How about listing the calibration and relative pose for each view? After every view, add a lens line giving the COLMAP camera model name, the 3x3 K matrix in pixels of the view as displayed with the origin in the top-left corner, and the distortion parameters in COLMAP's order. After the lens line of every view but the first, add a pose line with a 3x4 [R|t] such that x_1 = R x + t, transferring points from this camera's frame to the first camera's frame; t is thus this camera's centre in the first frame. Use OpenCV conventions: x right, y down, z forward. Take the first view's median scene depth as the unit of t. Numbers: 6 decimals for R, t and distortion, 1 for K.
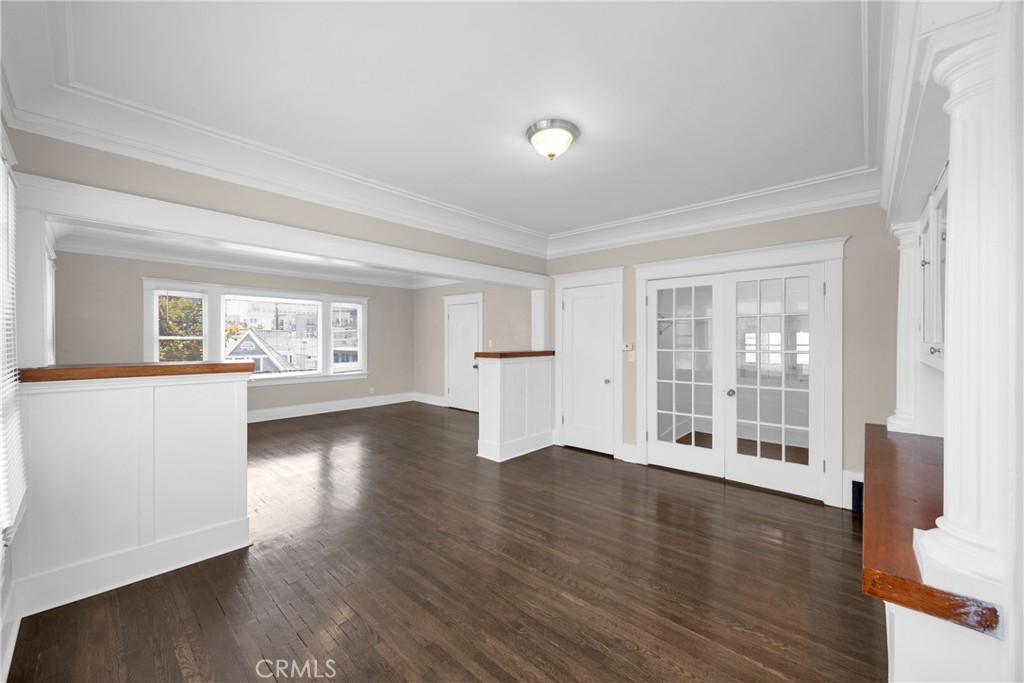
lens RADIAL K [[389.7, 0, 505.3], [0, 389.7, 343.3], [0, 0, 1]] dist [0.002781, 0.000343]
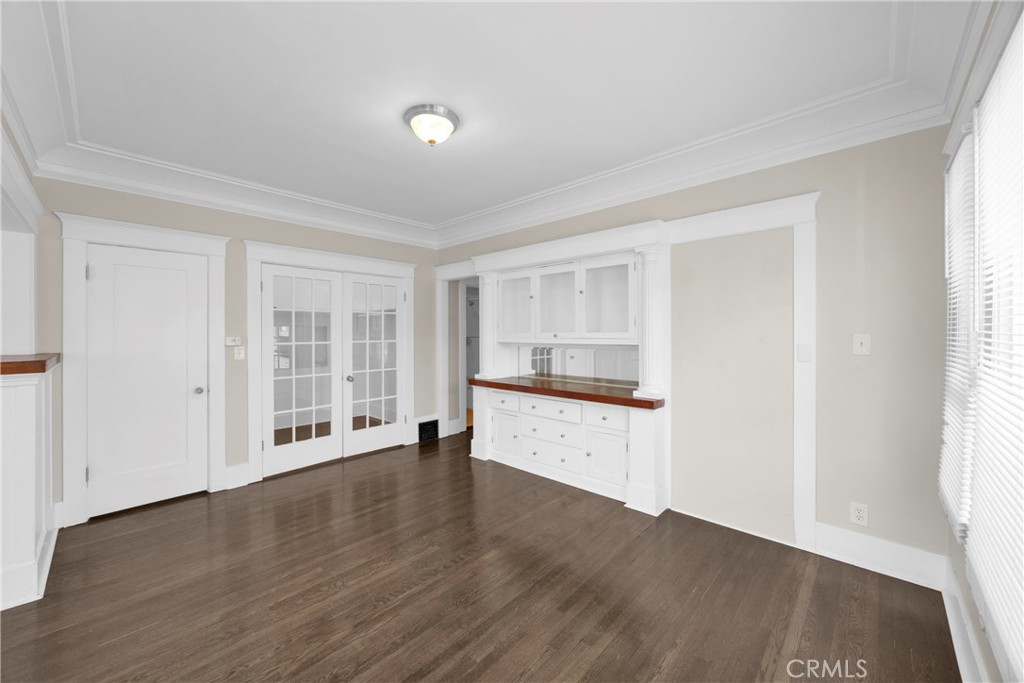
lens RADIAL K [[389.7, 0, 509.9], [0, 389.7, 334.5], [0, 0, 1]] dist [0.002781, 0.000343]
pose [[0.019520, -0.005676, 0.999793, -0.502219], [0.014223, 0.999884, 0.005398, -0.001618], [-0.999708, 0.014114, 0.019598, 0.468264]]
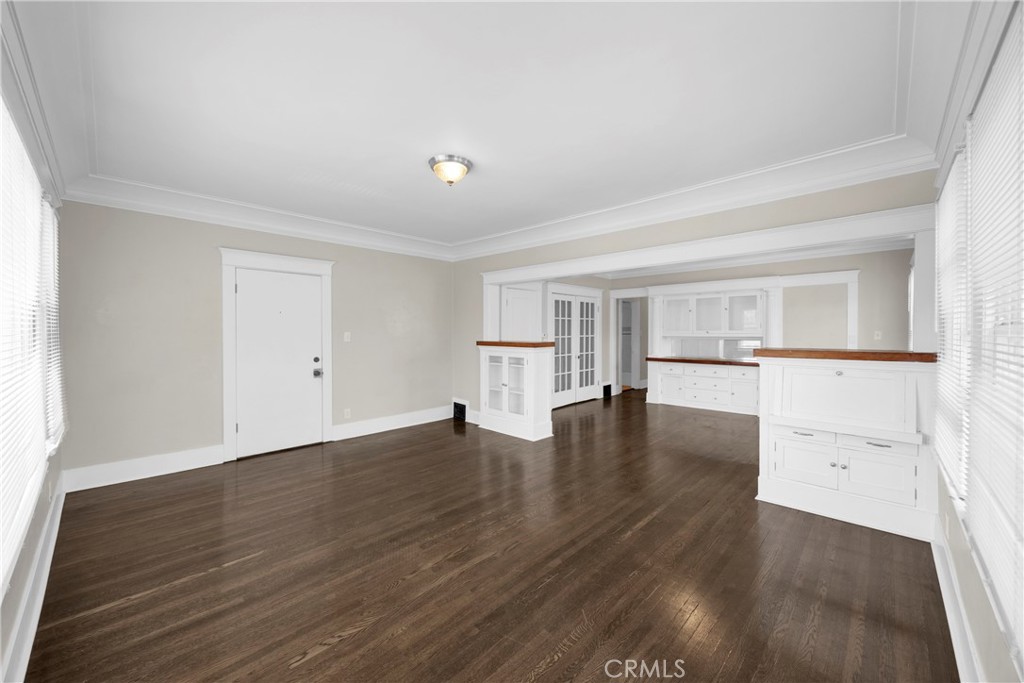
lens RADIAL K [[389.7, 0, 509.4], [0, 389.7, 336.1], [0, 0, 1]] dist [0.002781, 0.000343]
pose [[0.019305, -0.011729, 0.999745, -1.290299], [0.014911, 0.999823, 0.011442, -0.008544], [-0.999702, 0.014686, 0.019477, 1.208591]]
